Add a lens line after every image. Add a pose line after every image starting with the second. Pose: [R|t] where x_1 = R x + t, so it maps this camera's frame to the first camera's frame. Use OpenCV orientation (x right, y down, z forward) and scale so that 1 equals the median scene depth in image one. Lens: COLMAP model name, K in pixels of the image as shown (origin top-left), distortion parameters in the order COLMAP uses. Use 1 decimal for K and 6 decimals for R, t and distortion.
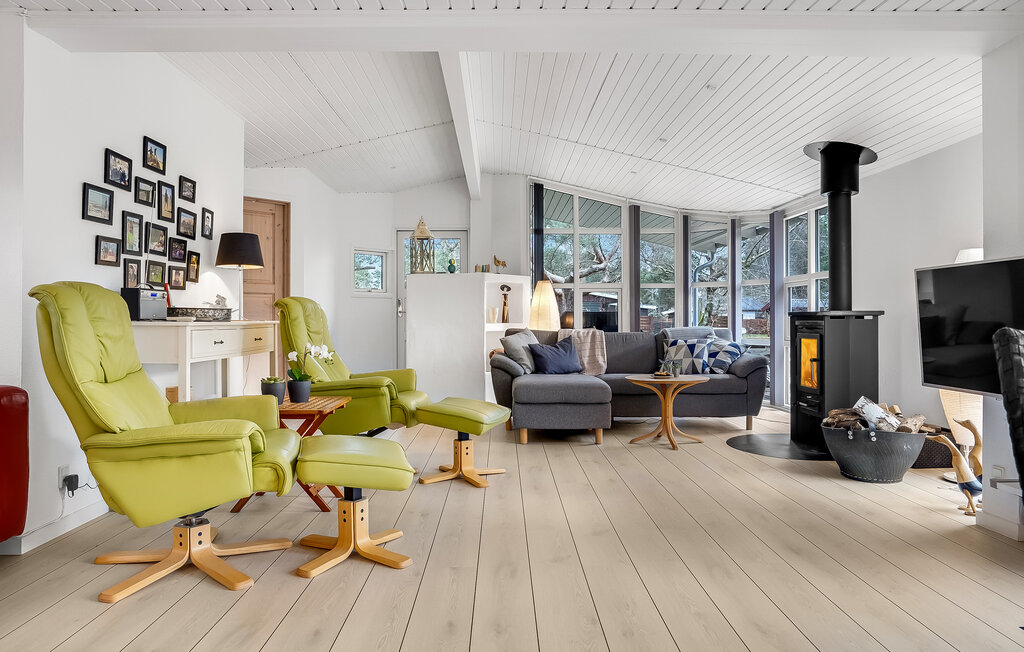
lens RADIAL K [[638.4, 0, 520.9], [0, 638.4, 322.2], [0, 0, 1]] dist [-0.023606, -0.001750]
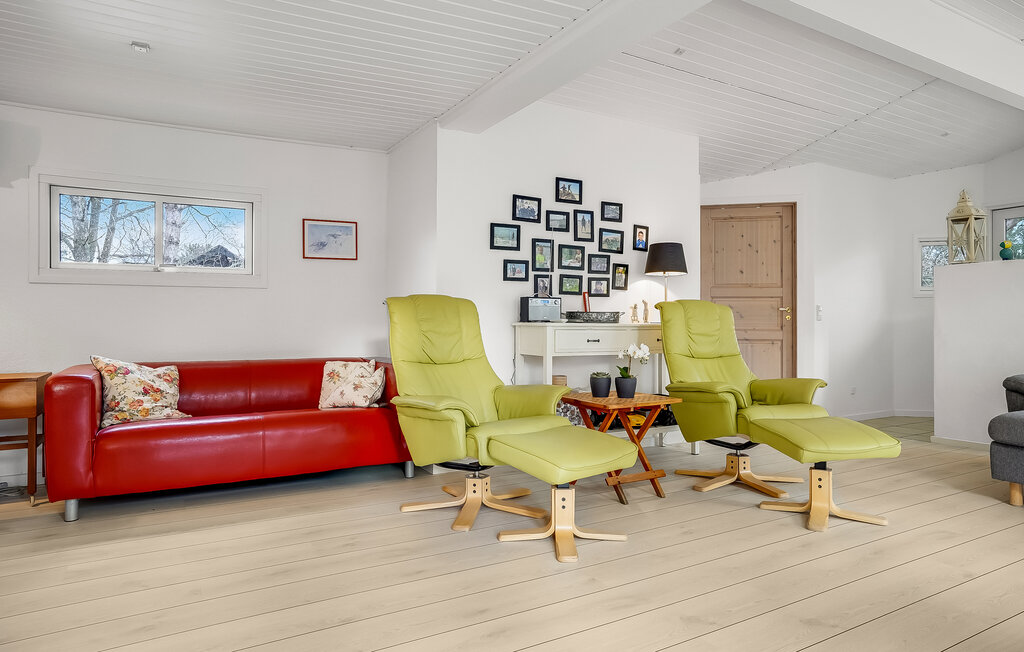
lens RADIAL K [[638.4, 0, 538.6], [0, 638.4, 319.5], [0, 0, 1]] dist [-0.023606, -0.001750]
pose [[0.492762, -0.008813, -0.870120, 0.491714], [-0.006324, 0.999886, -0.013709, 0.009574], [0.870141, 0.012257, 0.492650, 0.331528]]
